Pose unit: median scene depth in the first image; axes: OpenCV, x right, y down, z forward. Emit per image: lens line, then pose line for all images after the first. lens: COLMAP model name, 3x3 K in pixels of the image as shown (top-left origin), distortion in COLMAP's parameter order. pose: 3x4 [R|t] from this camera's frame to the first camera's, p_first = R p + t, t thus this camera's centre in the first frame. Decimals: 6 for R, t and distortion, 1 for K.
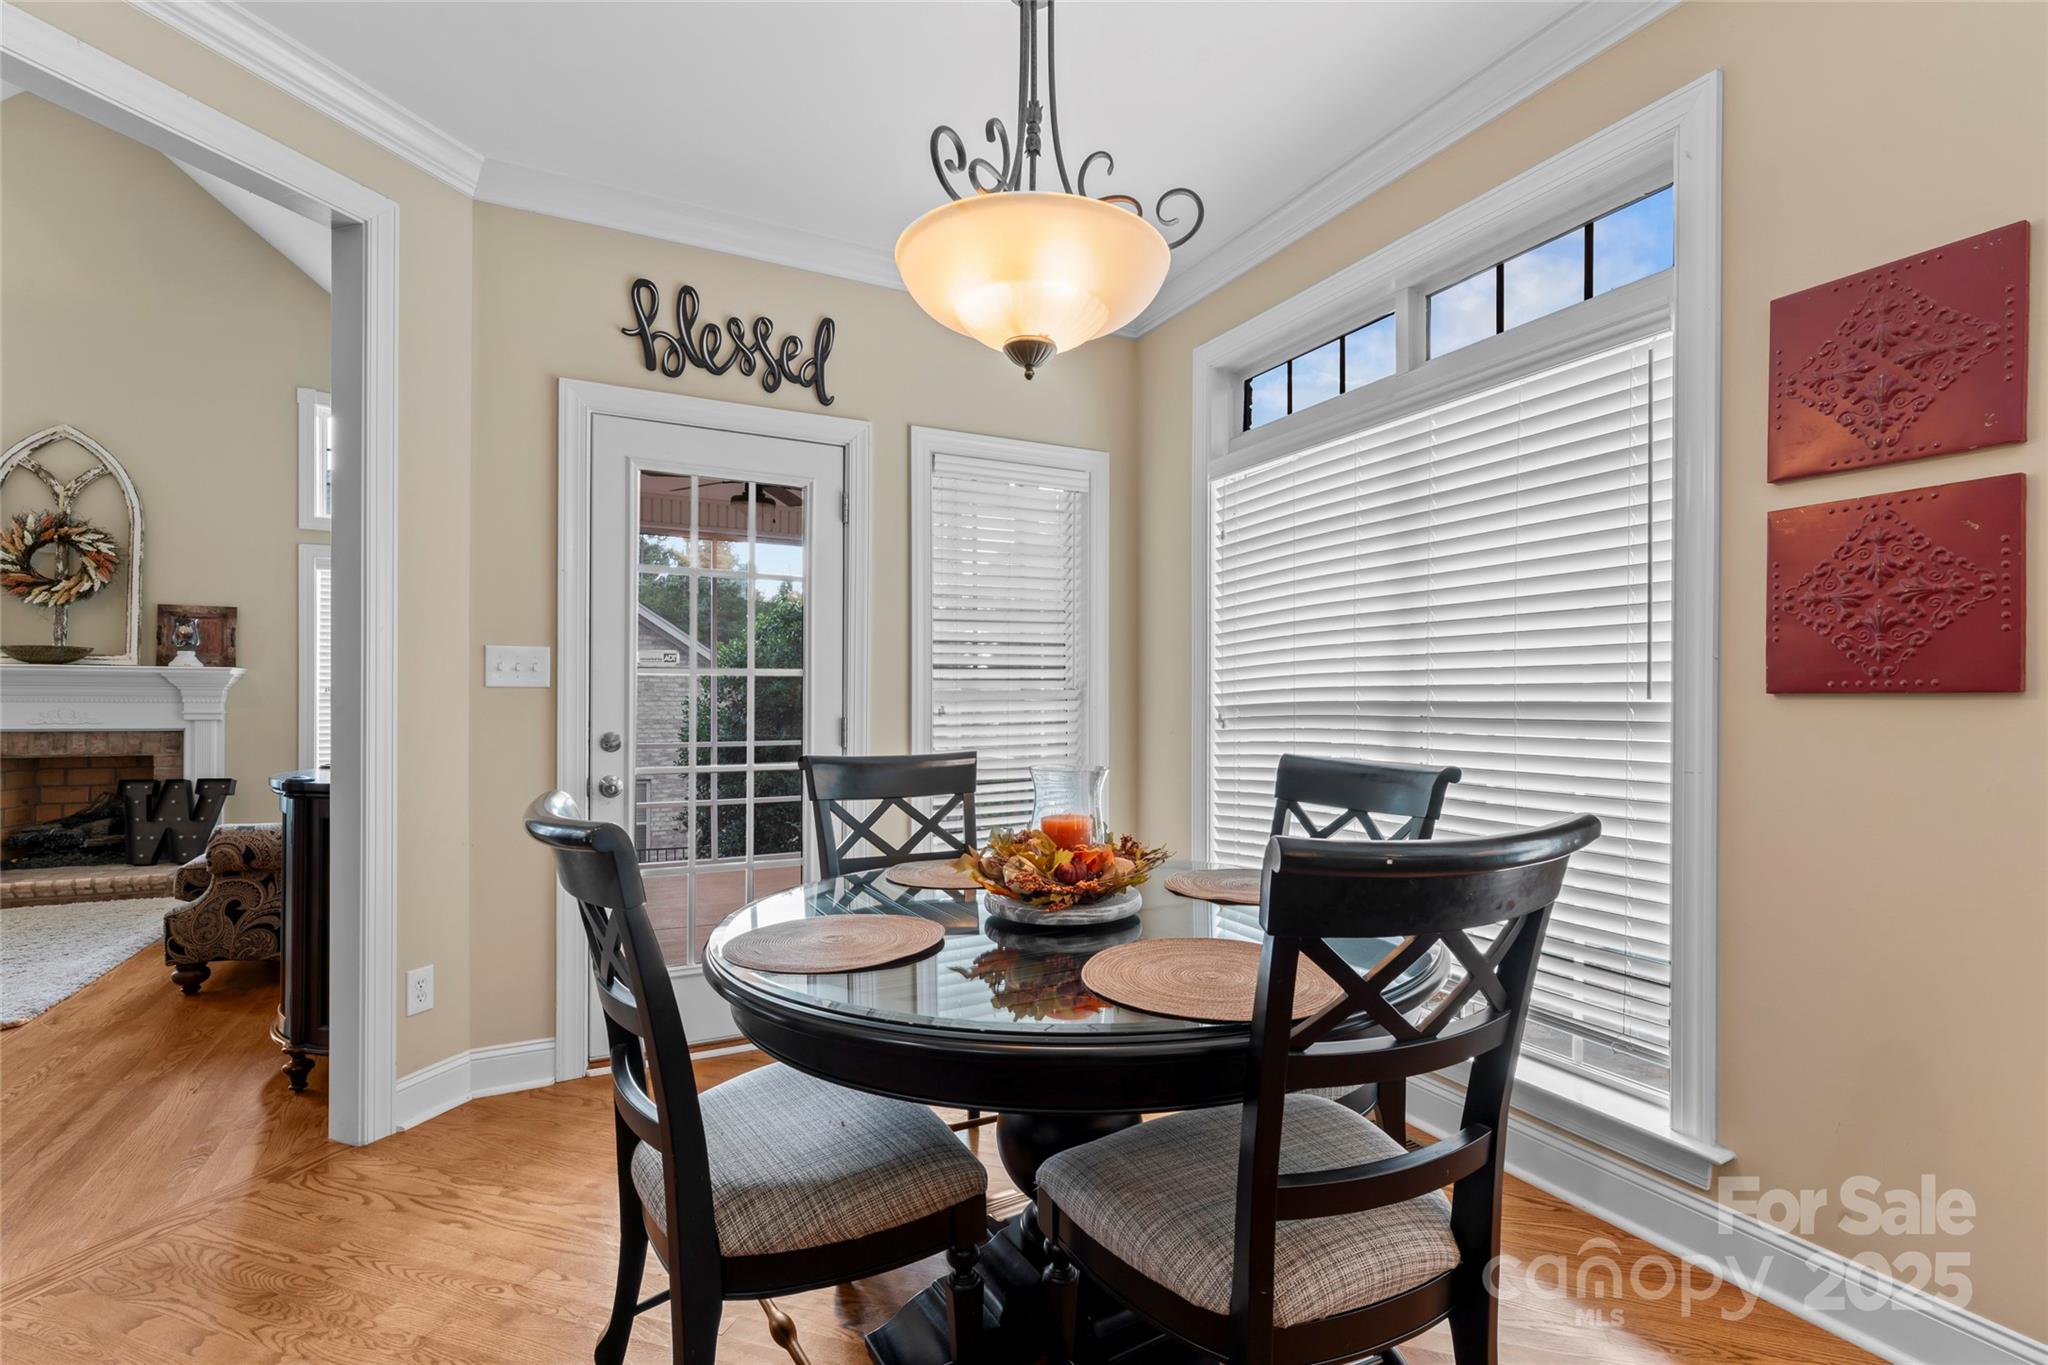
lens RADIAL K [[936.1, 0, 1025.0], [0, 936.1, 696.7], [0, 0, 1]] dist [0.004122, -0.001507]
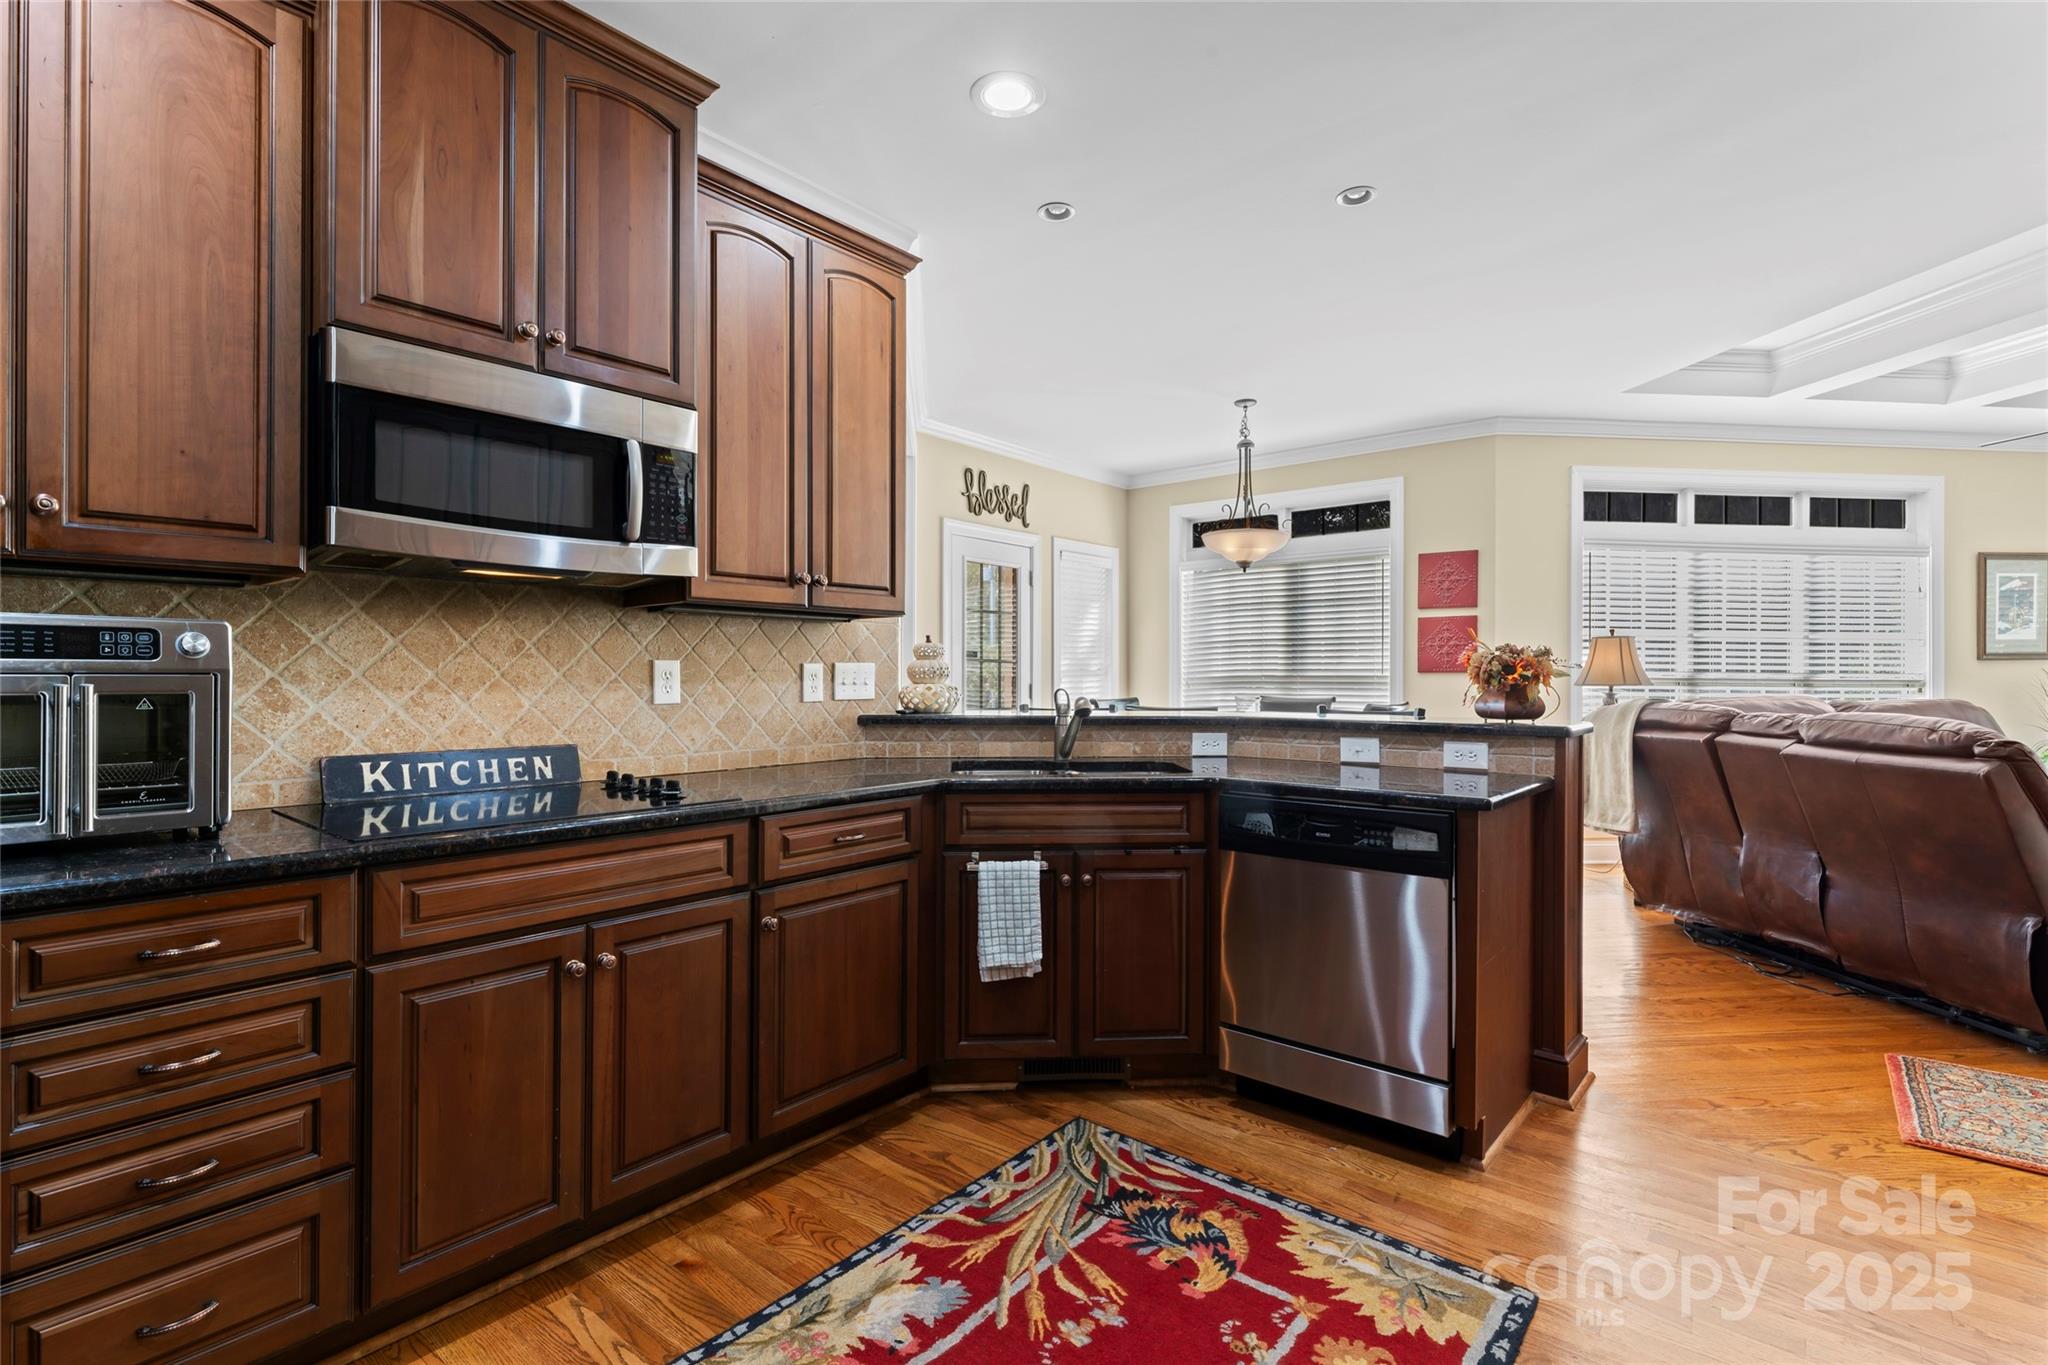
lens RADIAL K [[936.1, 0, 1018.0], [0, 936.1, 681.0], [0, 0, 1]] dist [0.004122, -0.001507]
pose [[0.920458, -0.002316, 0.390834, -0.589716], [-0.000595, 0.999973, 0.007329, 0.001208], [-0.390841, -0.006978, 0.920432, -0.489614]]
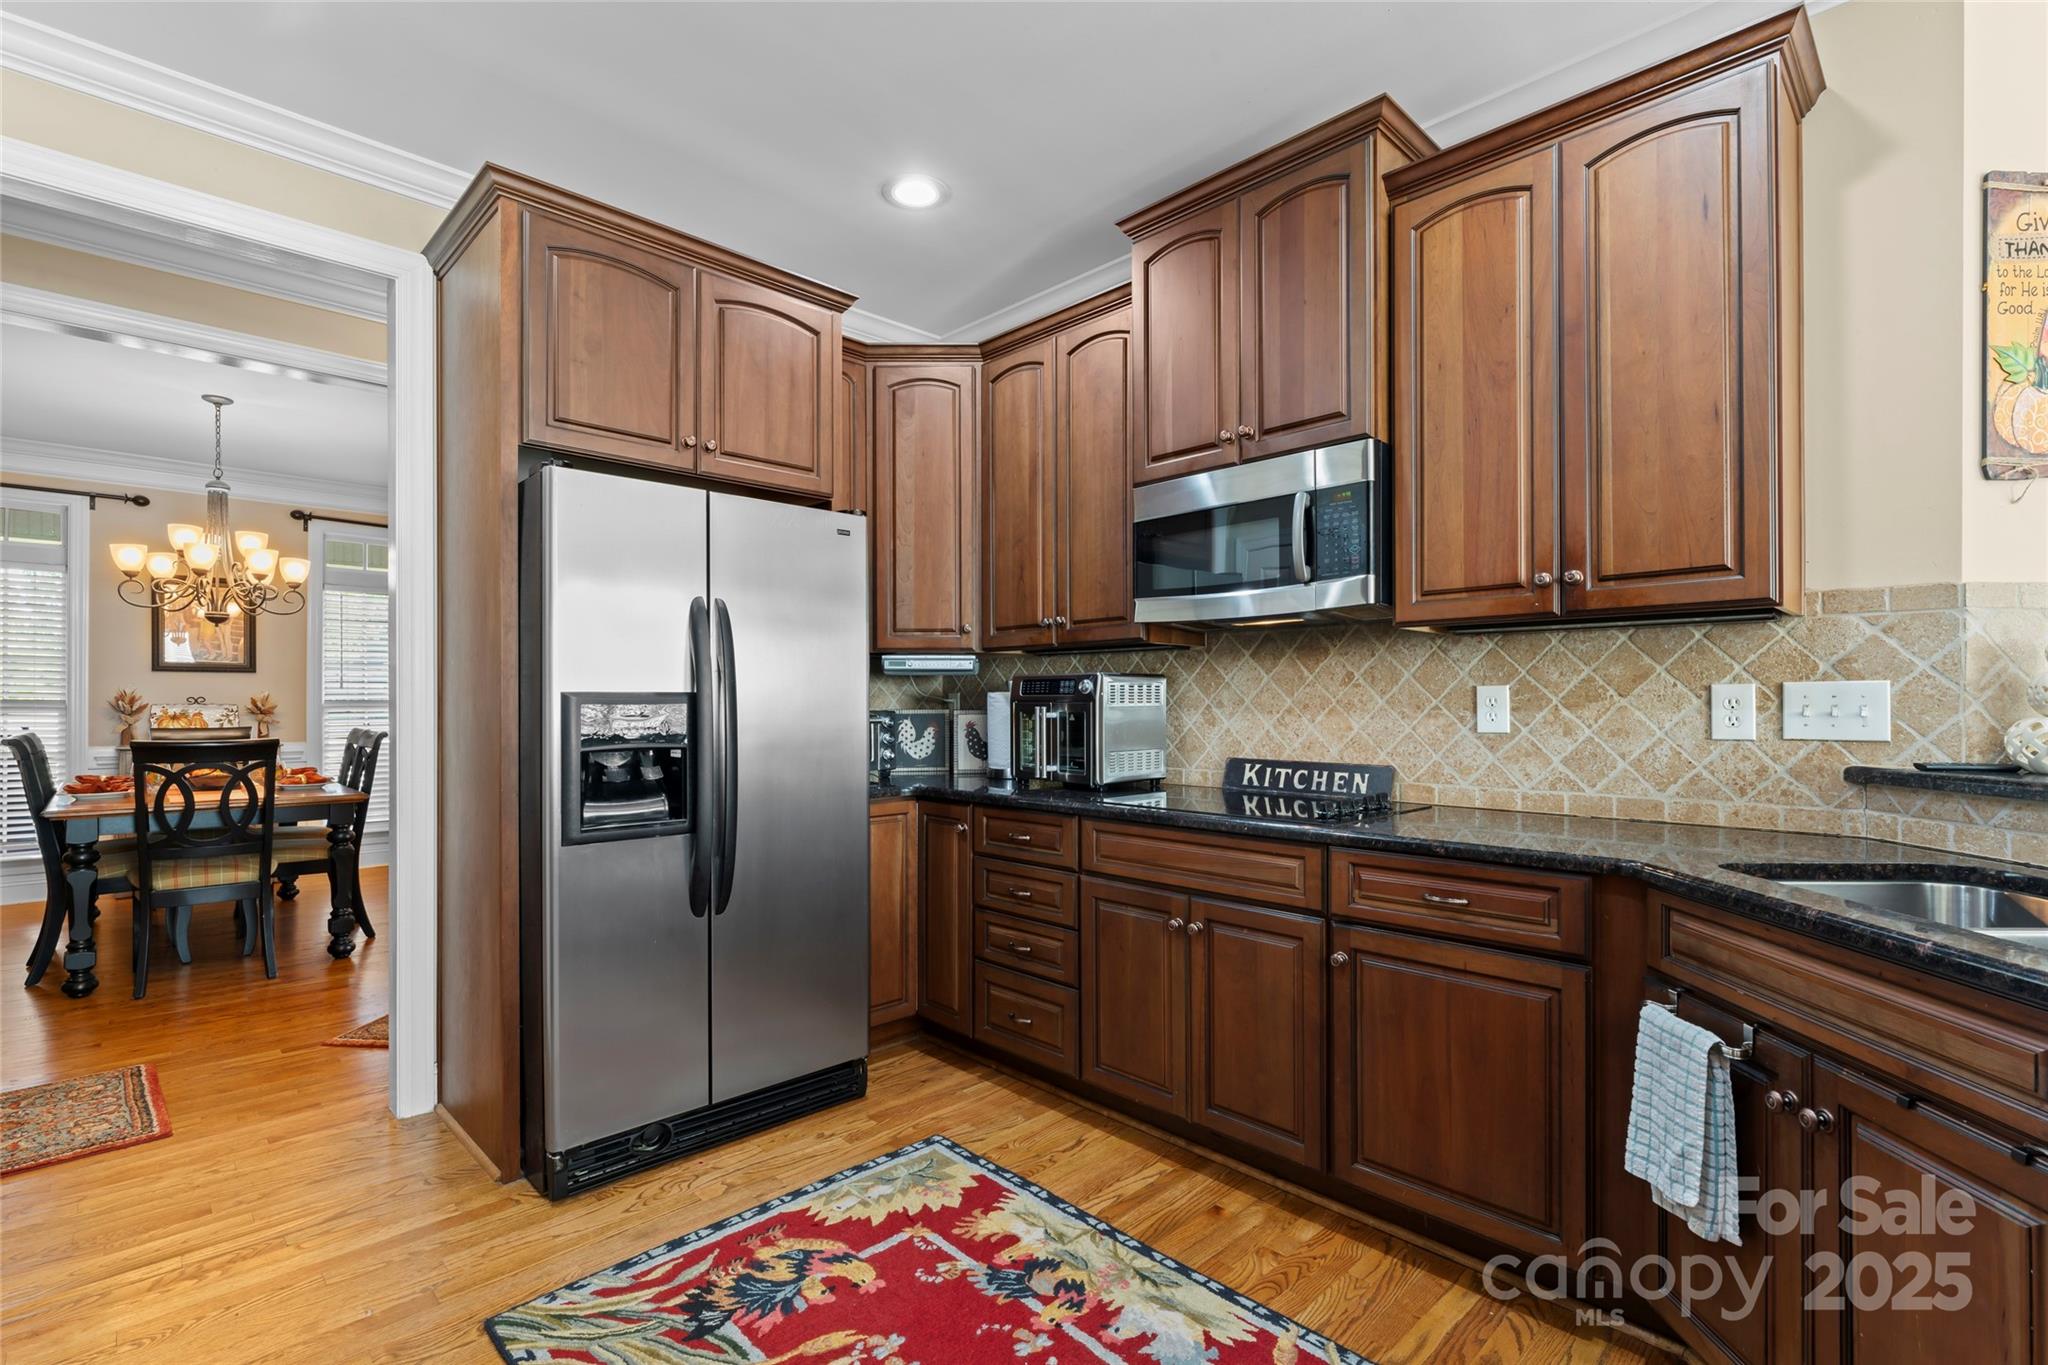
lens RADIAL K [[936.1, 0, 1031.4], [0, 936.1, 707.0], [0, 0, 1]] dist [0.004122, -0.001507]
pose [[0.310082, 0.001240, -0.950709, -0.218023], [0.001113, 0.999998, 0.001667, 0.003303], [0.950709, -0.001575, 0.310080, -0.326855]]
